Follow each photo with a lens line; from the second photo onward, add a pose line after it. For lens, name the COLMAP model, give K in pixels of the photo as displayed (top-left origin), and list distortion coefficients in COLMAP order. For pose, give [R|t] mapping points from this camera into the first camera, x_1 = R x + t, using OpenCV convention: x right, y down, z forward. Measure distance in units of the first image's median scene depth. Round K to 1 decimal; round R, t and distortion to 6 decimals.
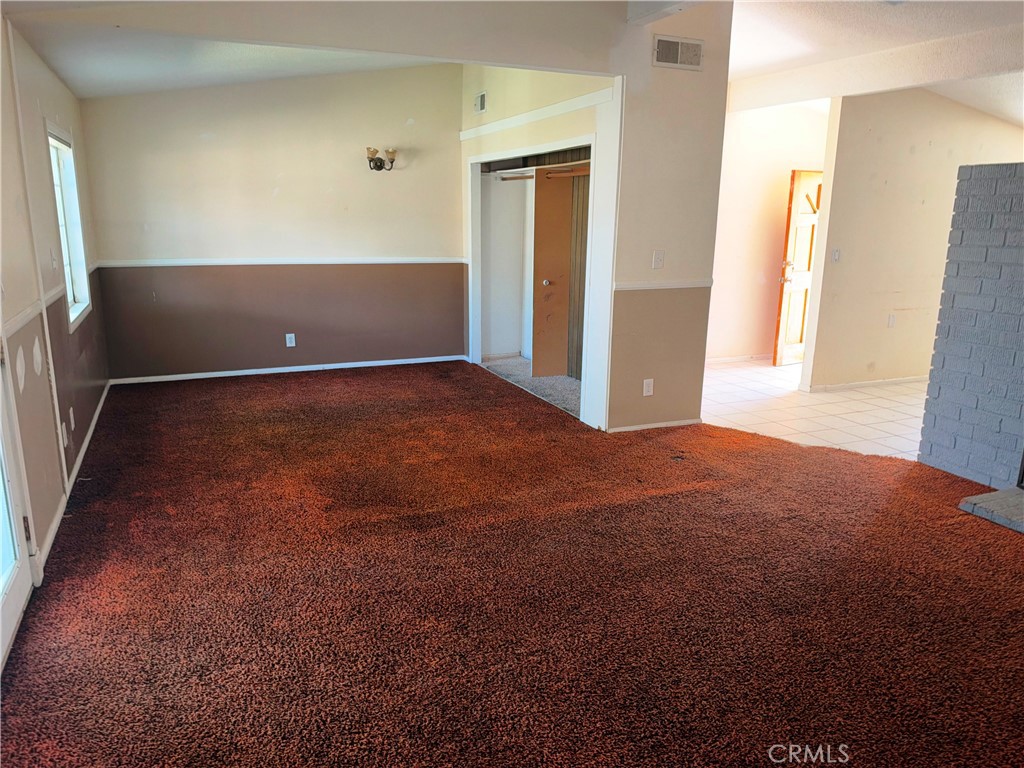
lens RADIAL K [[733.7, 0, 496.0], [0, 733.7, 385.3], [0, 0, 1]] dist [0.105381, -0.194833]
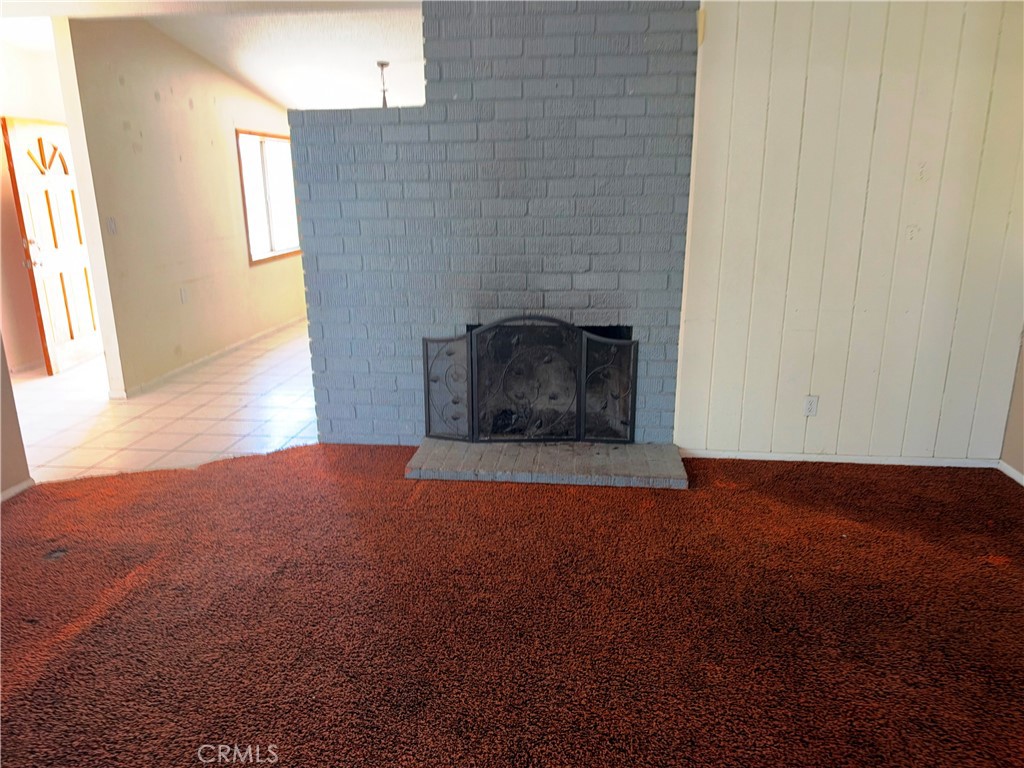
lens RADIAL K [[733.7, 0, 496.0], [0, 733.7, 385.3], [0, 0, 1]] dist [0.105381, -0.194833]
pose [[0.490565, -0.244514, 0.836397, -0.070277], [0.211982, 0.964478, 0.157625, -0.064427], [-0.845228, 0.099976, 0.524971, 0.341287]]
